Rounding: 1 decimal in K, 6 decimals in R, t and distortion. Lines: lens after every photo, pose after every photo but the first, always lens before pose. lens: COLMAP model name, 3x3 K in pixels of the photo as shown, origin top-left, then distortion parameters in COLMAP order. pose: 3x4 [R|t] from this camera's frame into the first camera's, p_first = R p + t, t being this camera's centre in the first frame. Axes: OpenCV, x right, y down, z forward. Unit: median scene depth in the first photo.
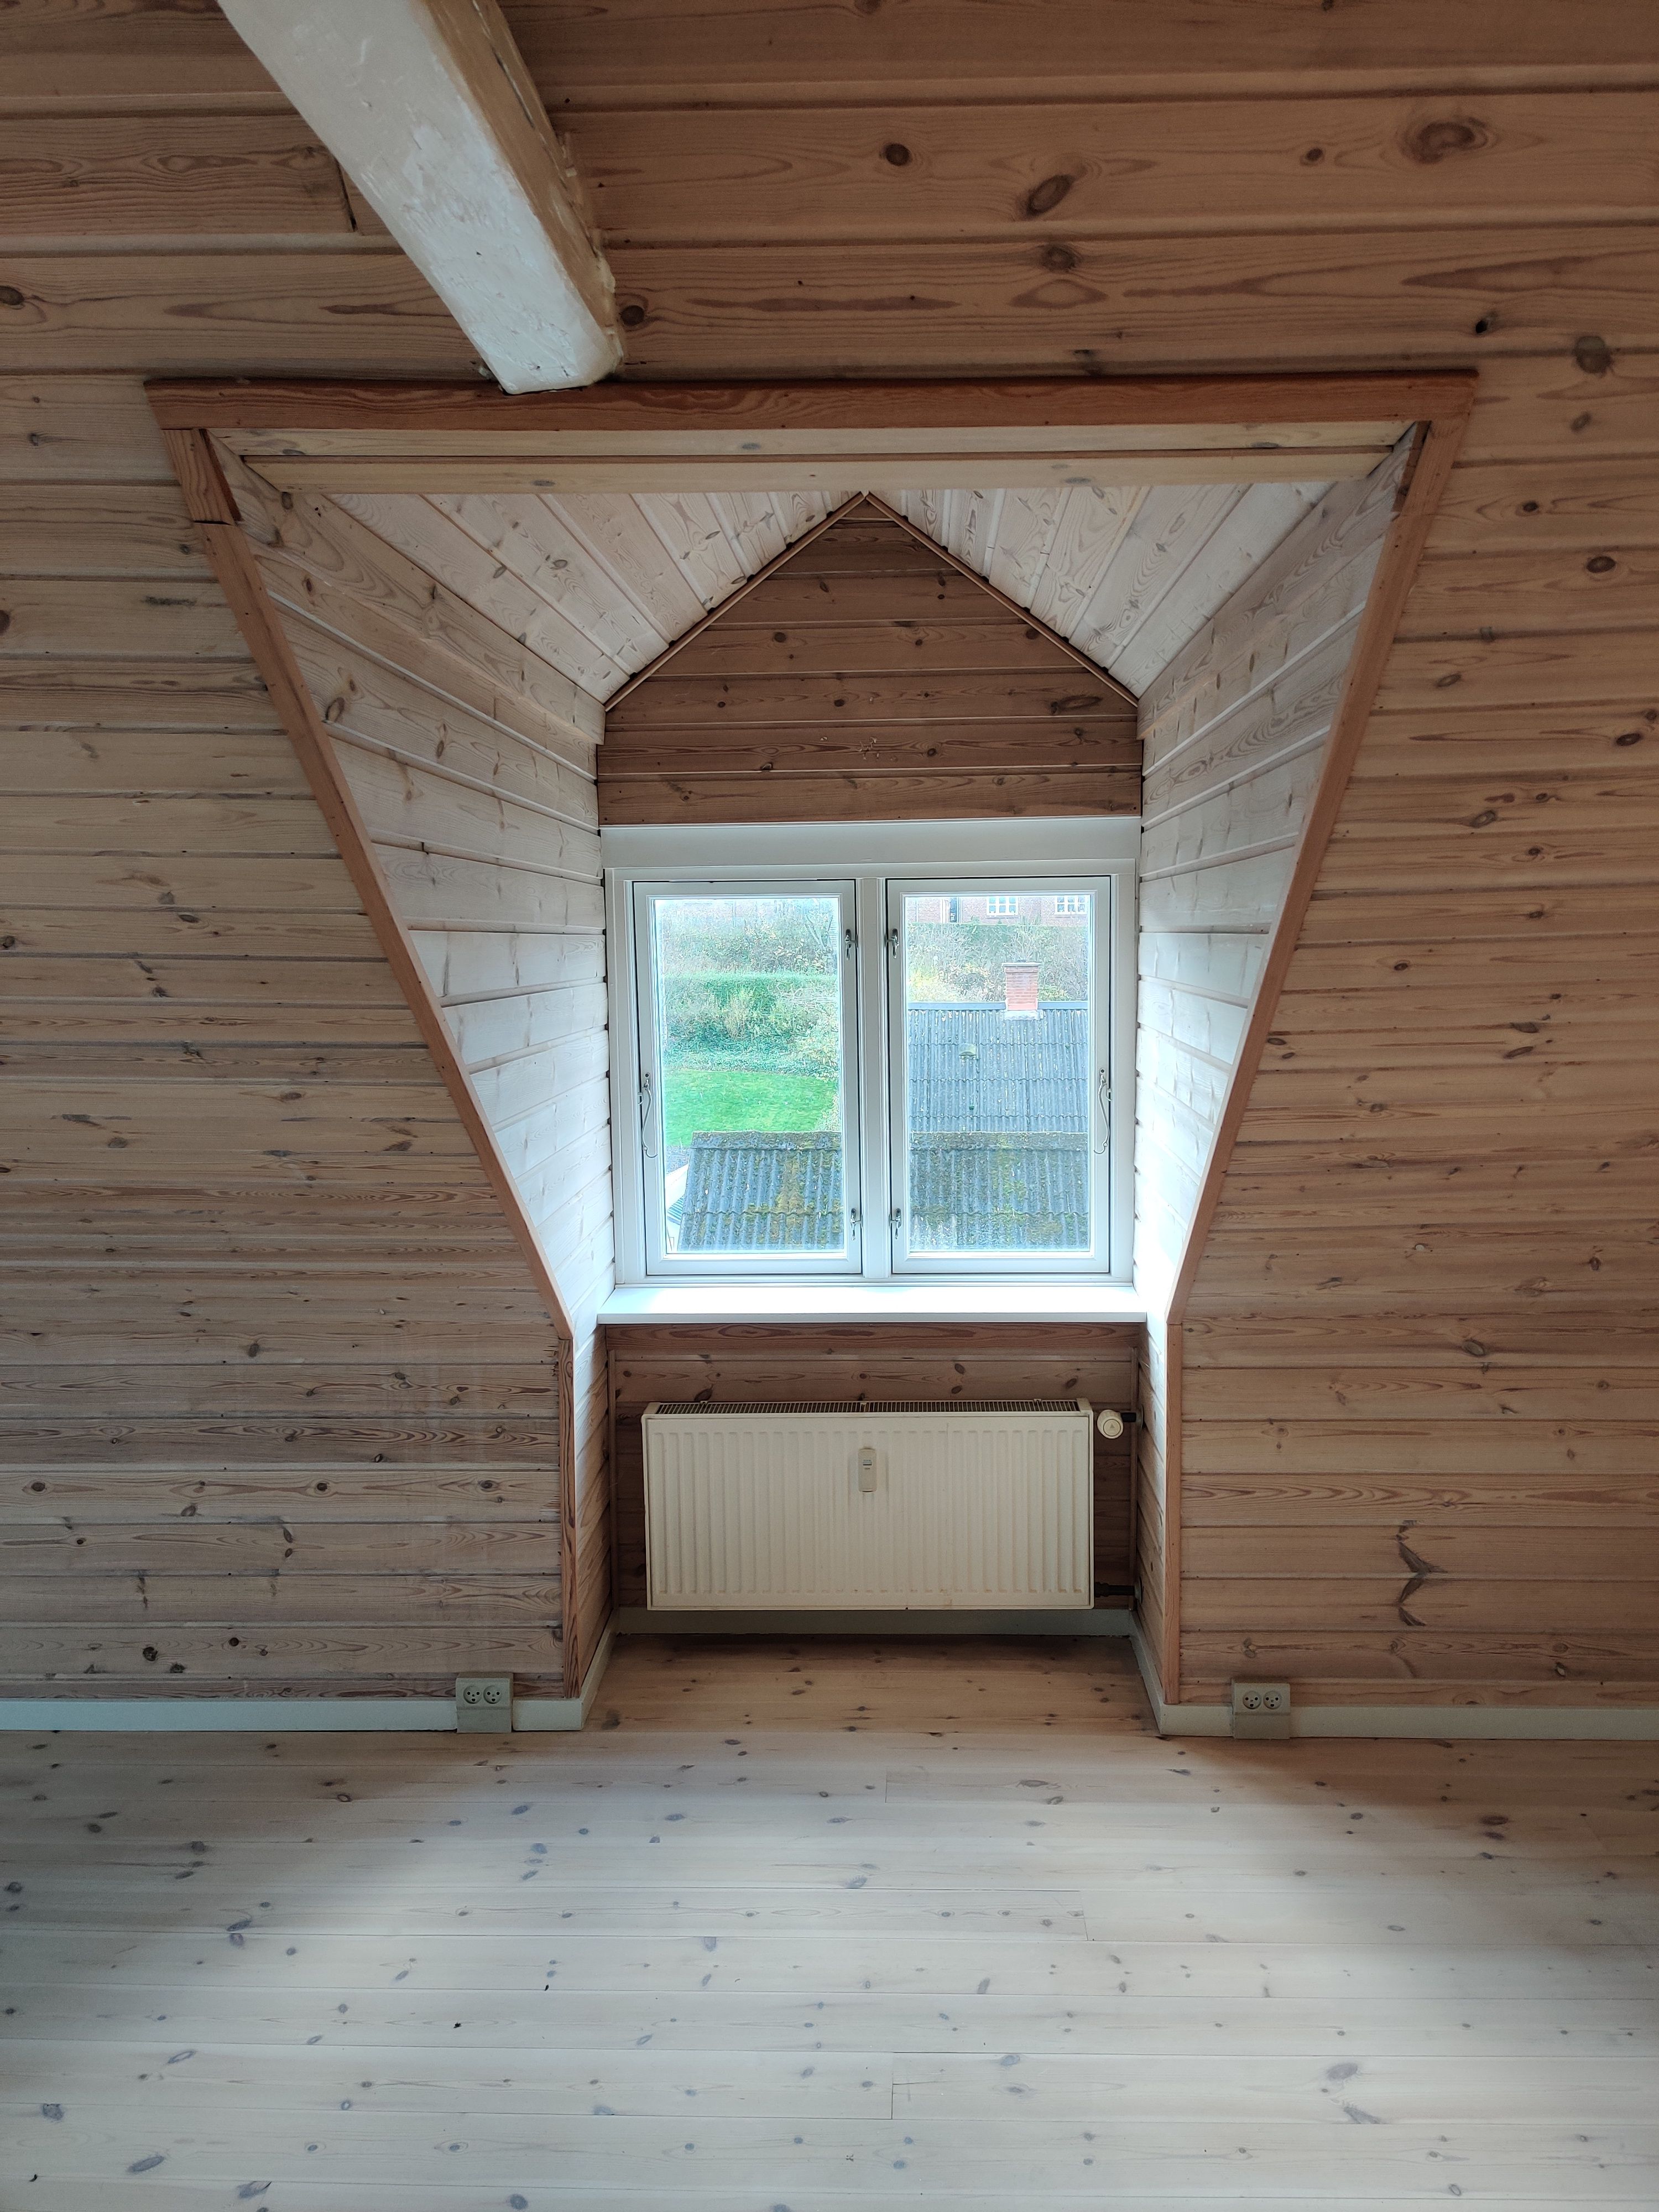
lens RADIAL K [[1640.4, 0, 858.2], [0, 1640.4, 1100.1], [0, 0, 1]] dist [0.061154, -0.056619]
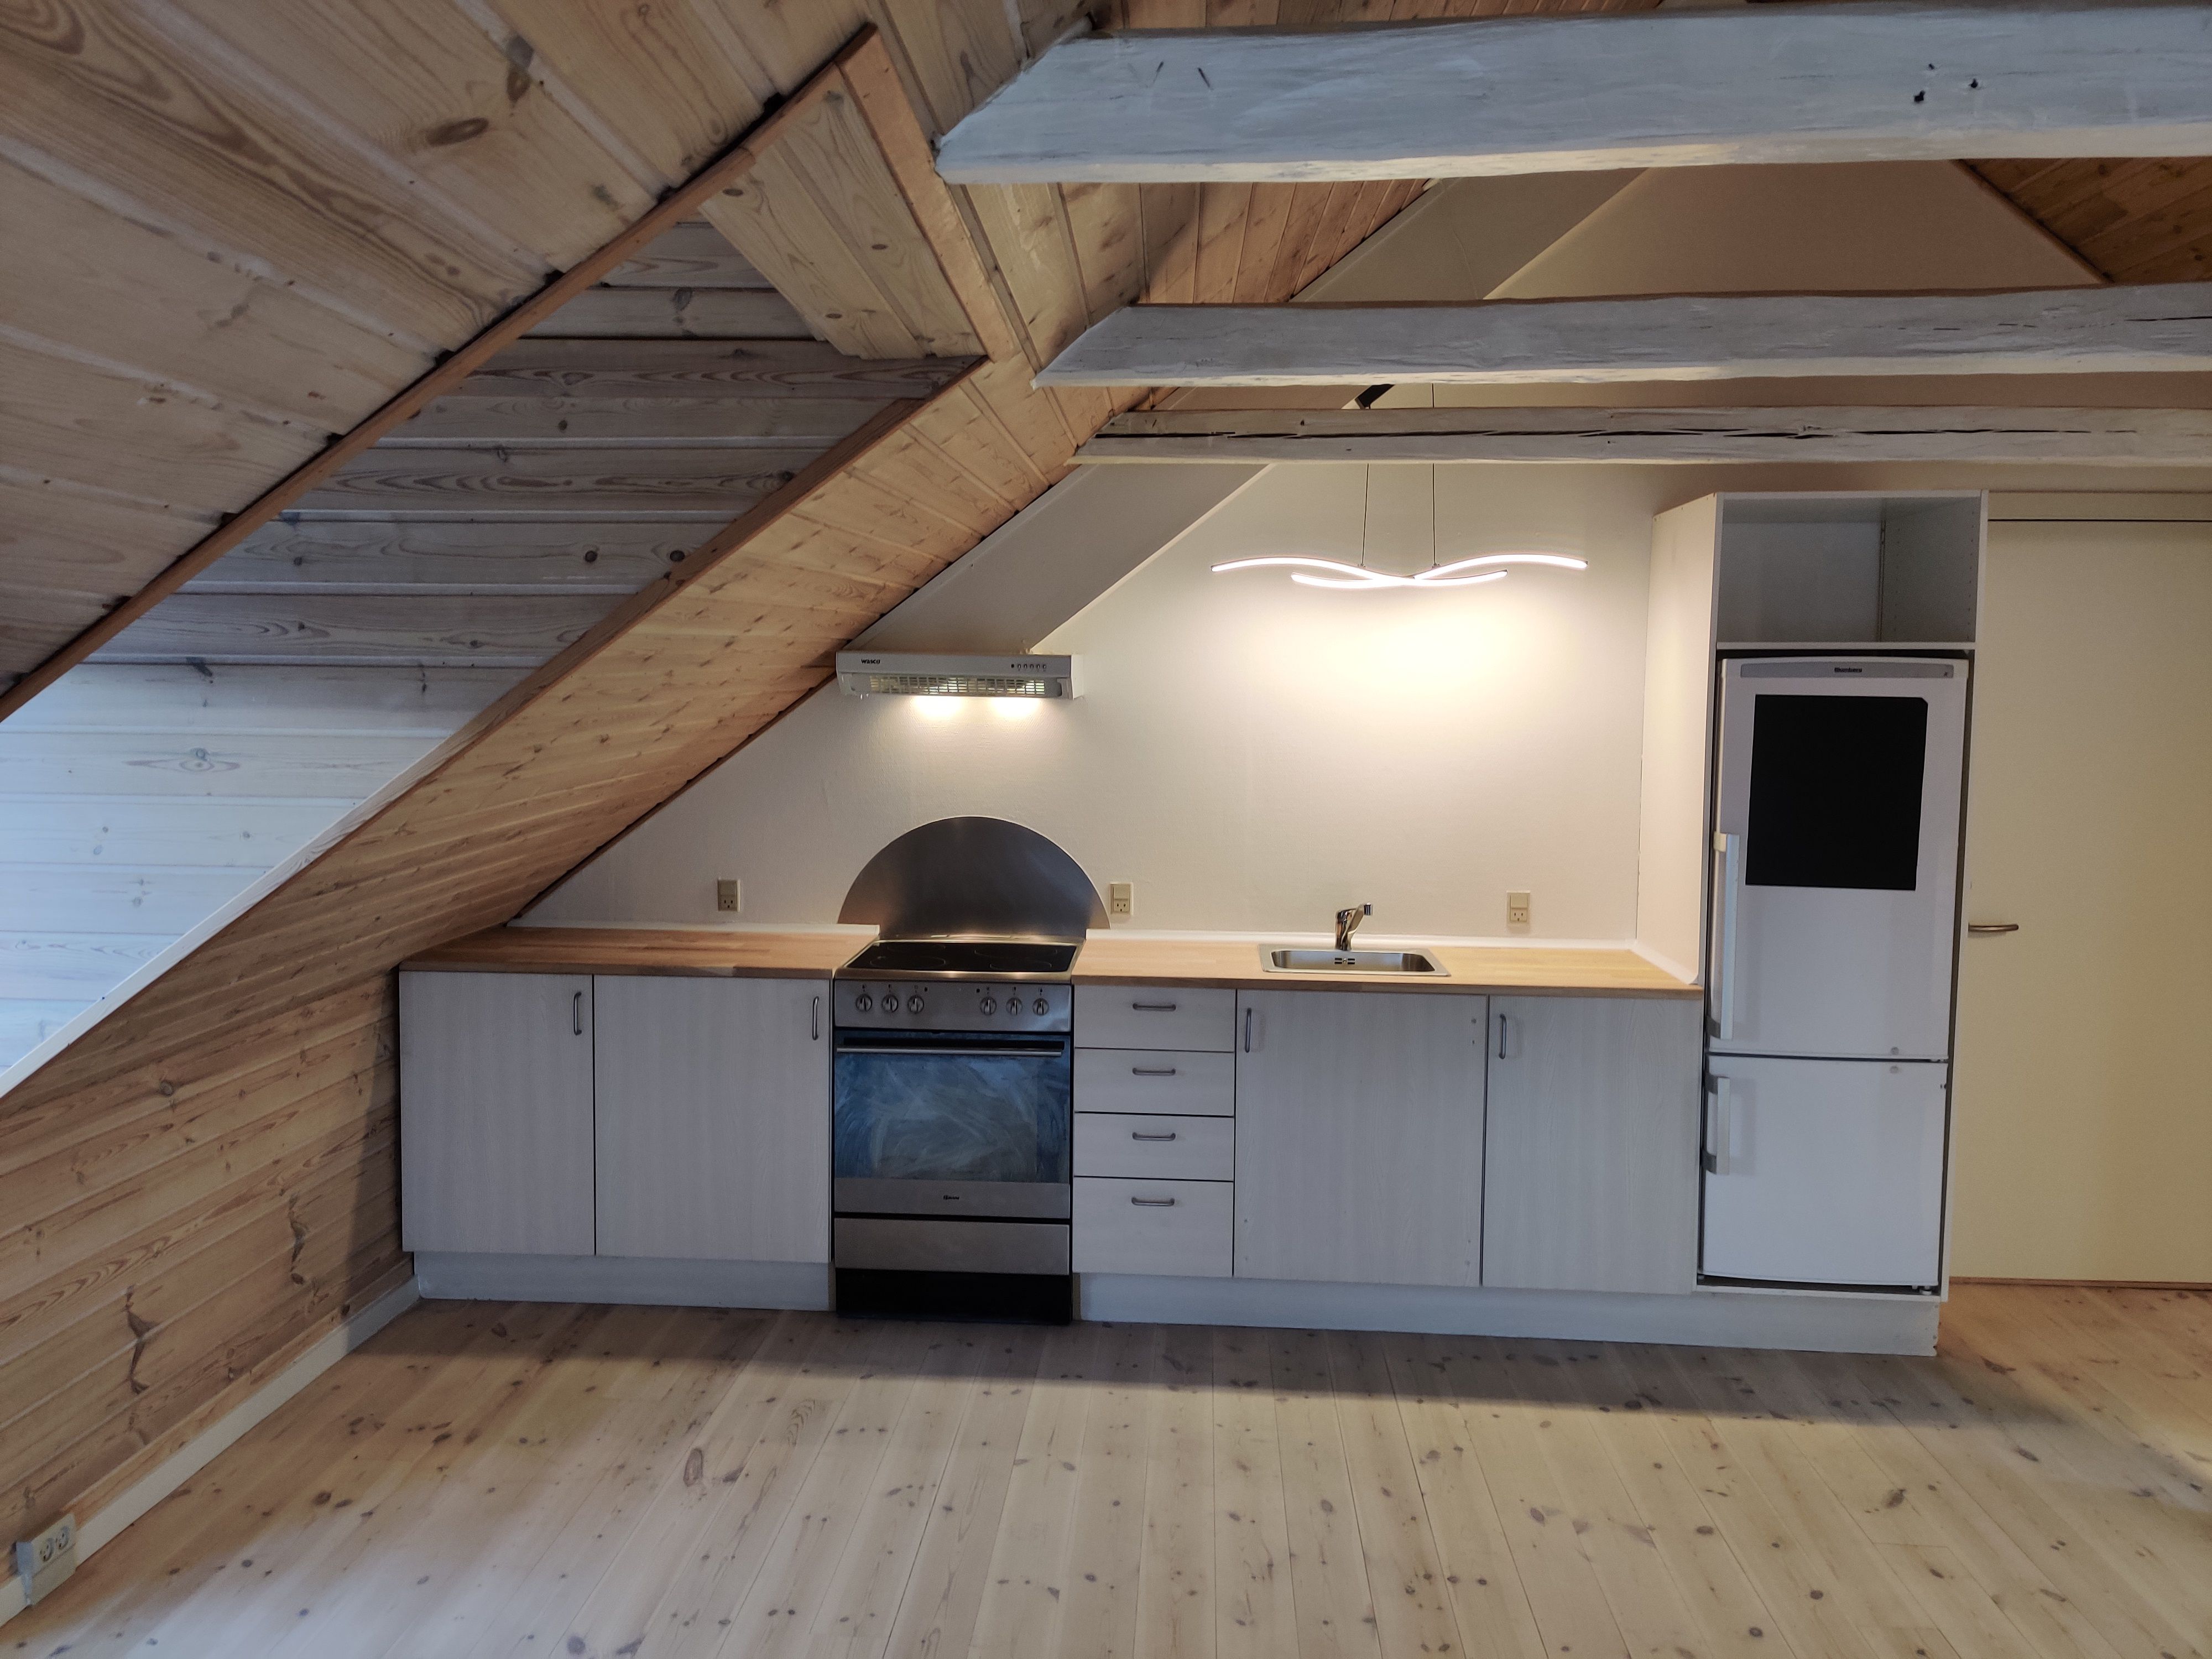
lens RADIAL K [[1648.6, 0, 1069.4], [0, 1648.6, 821.1], [0, 0, 1]] dist [0.062370, -0.067712]
pose [[0.051575, -0.070946, 0.996146, -0.578676], [0.093761, 0.993412, 0.065897, -0.024667], [-0.994258, 0.090001, 0.057887, 0.381878]]
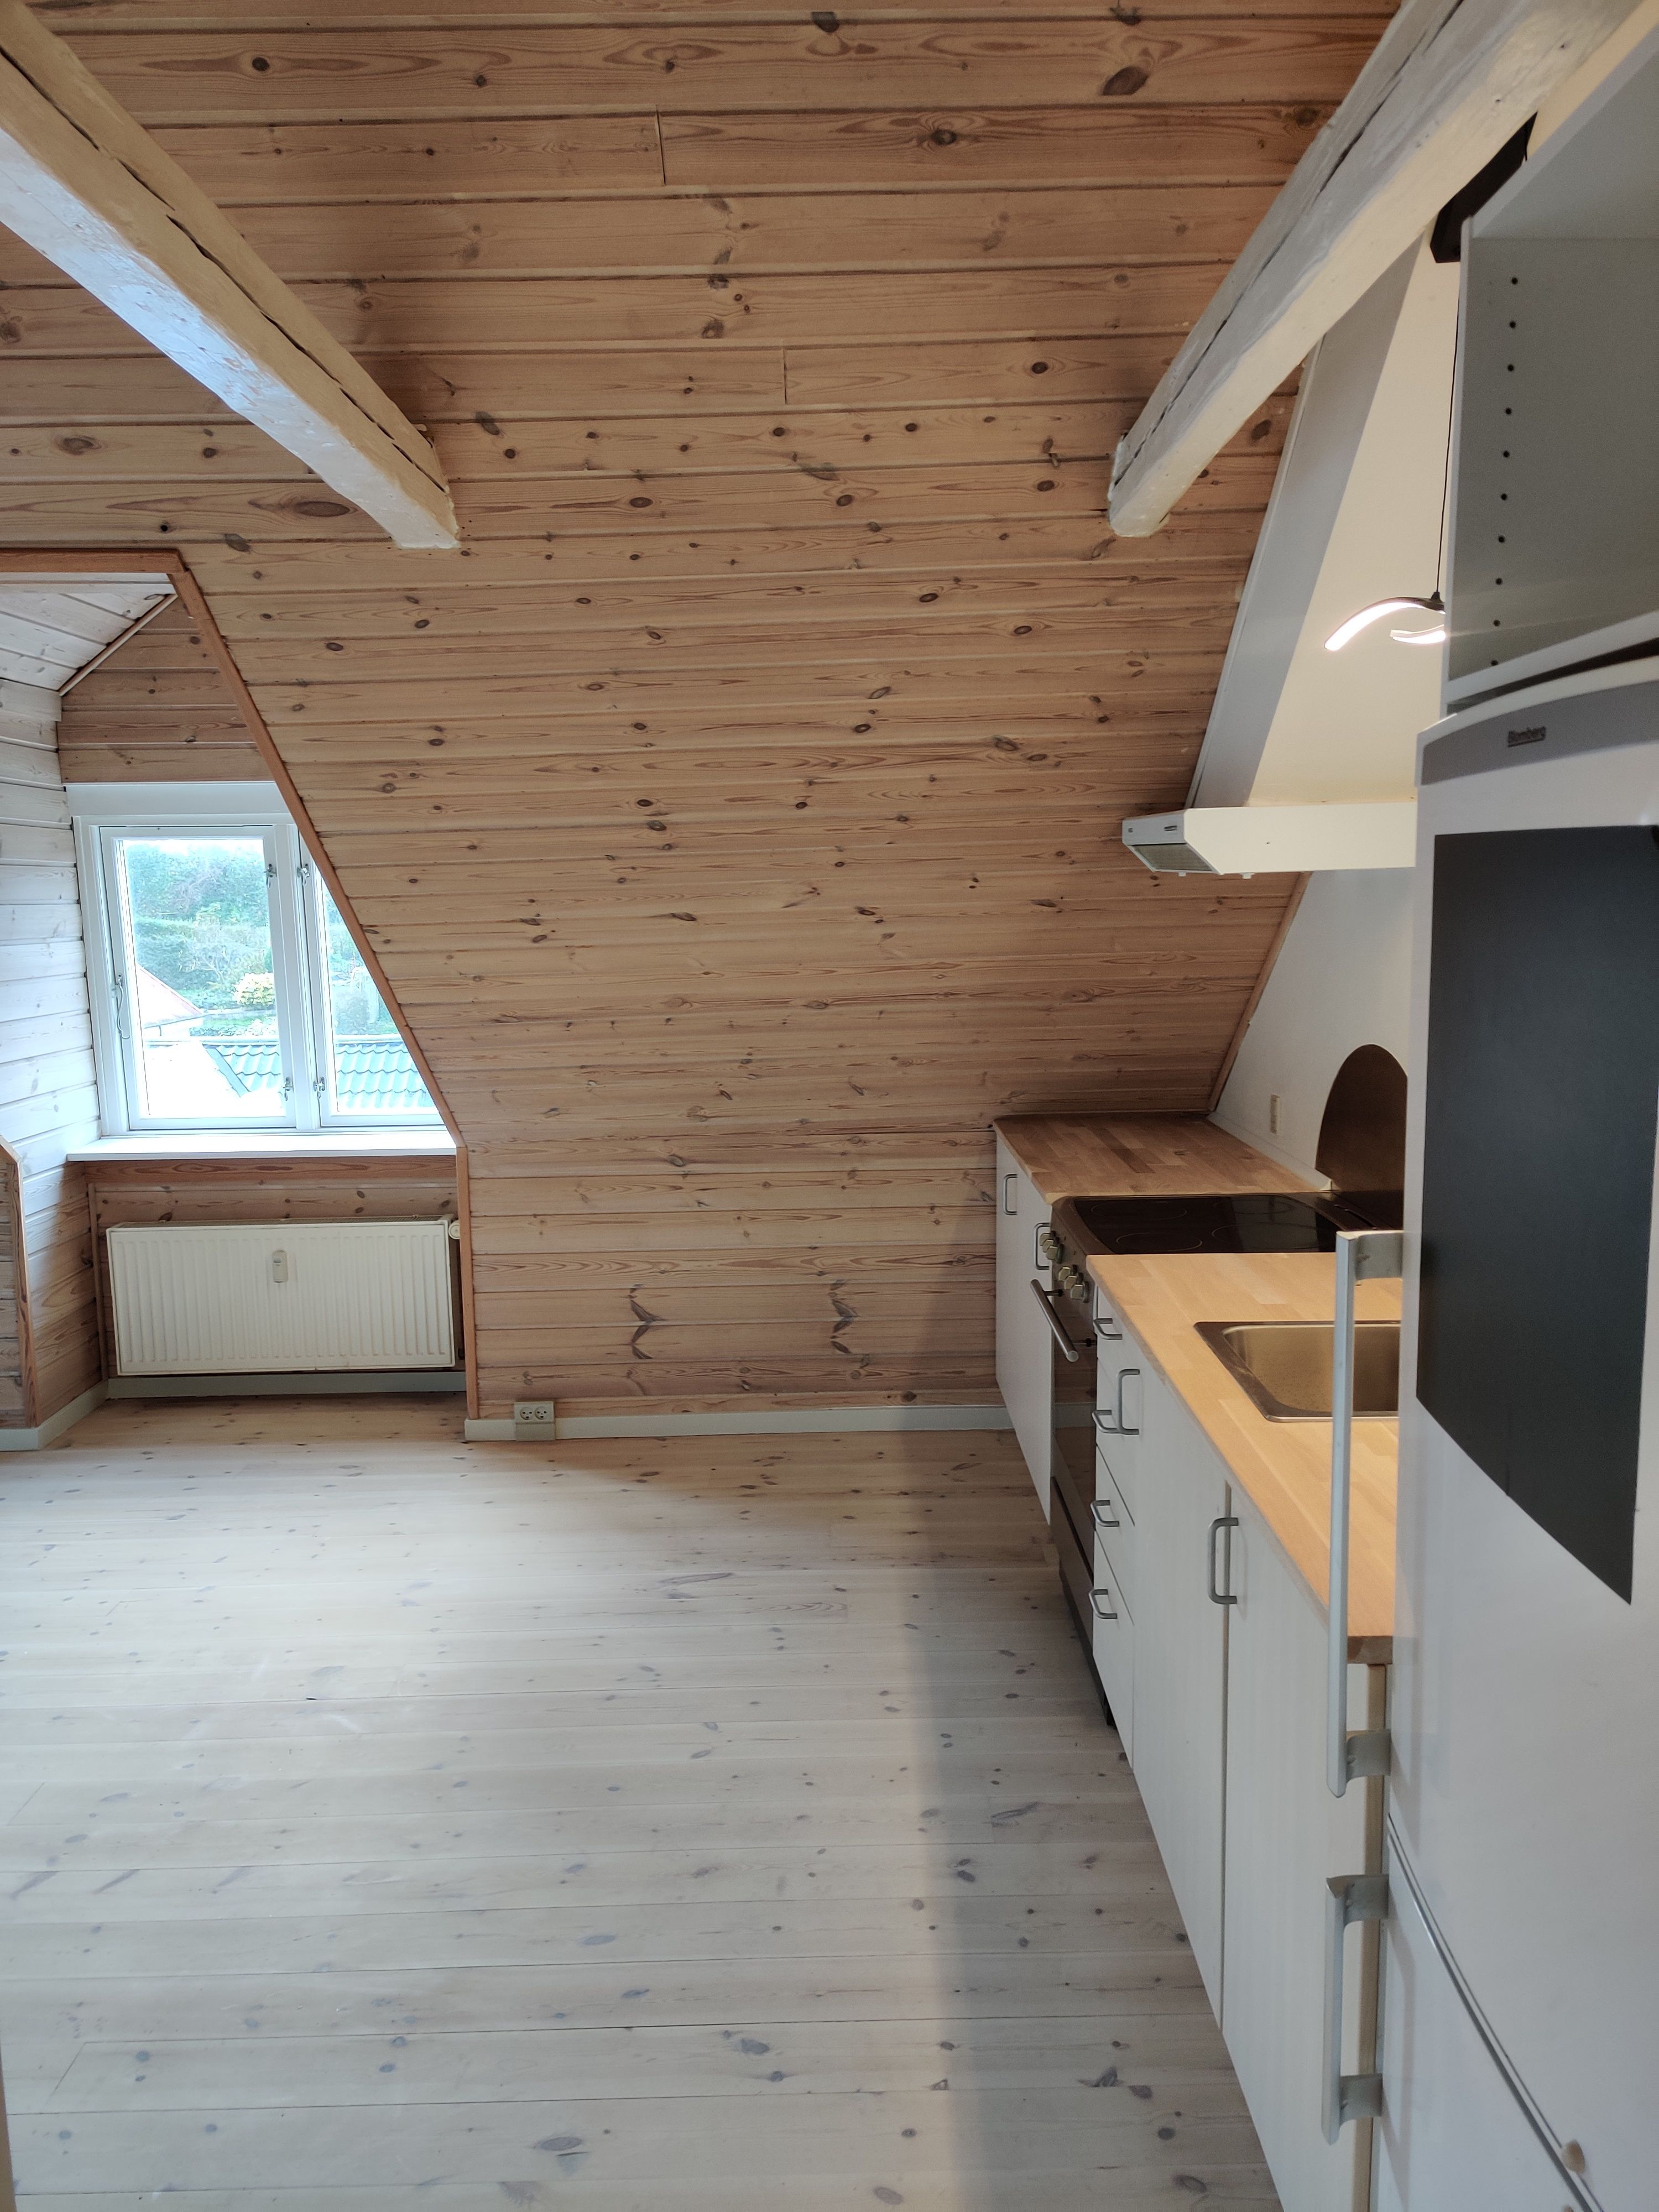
lens RADIAL K [[1648.6, 0, 864.0], [0, 1648.6, 1117.7], [0, 0, 1]] dist [0.062370, -0.067712]
pose [[0.998680, -0.010553, 0.050266, 0.455260], [0.008568, 0.999181, 0.039547, 0.057811], [-0.050642, -0.039064, 0.997953, -0.408954]]
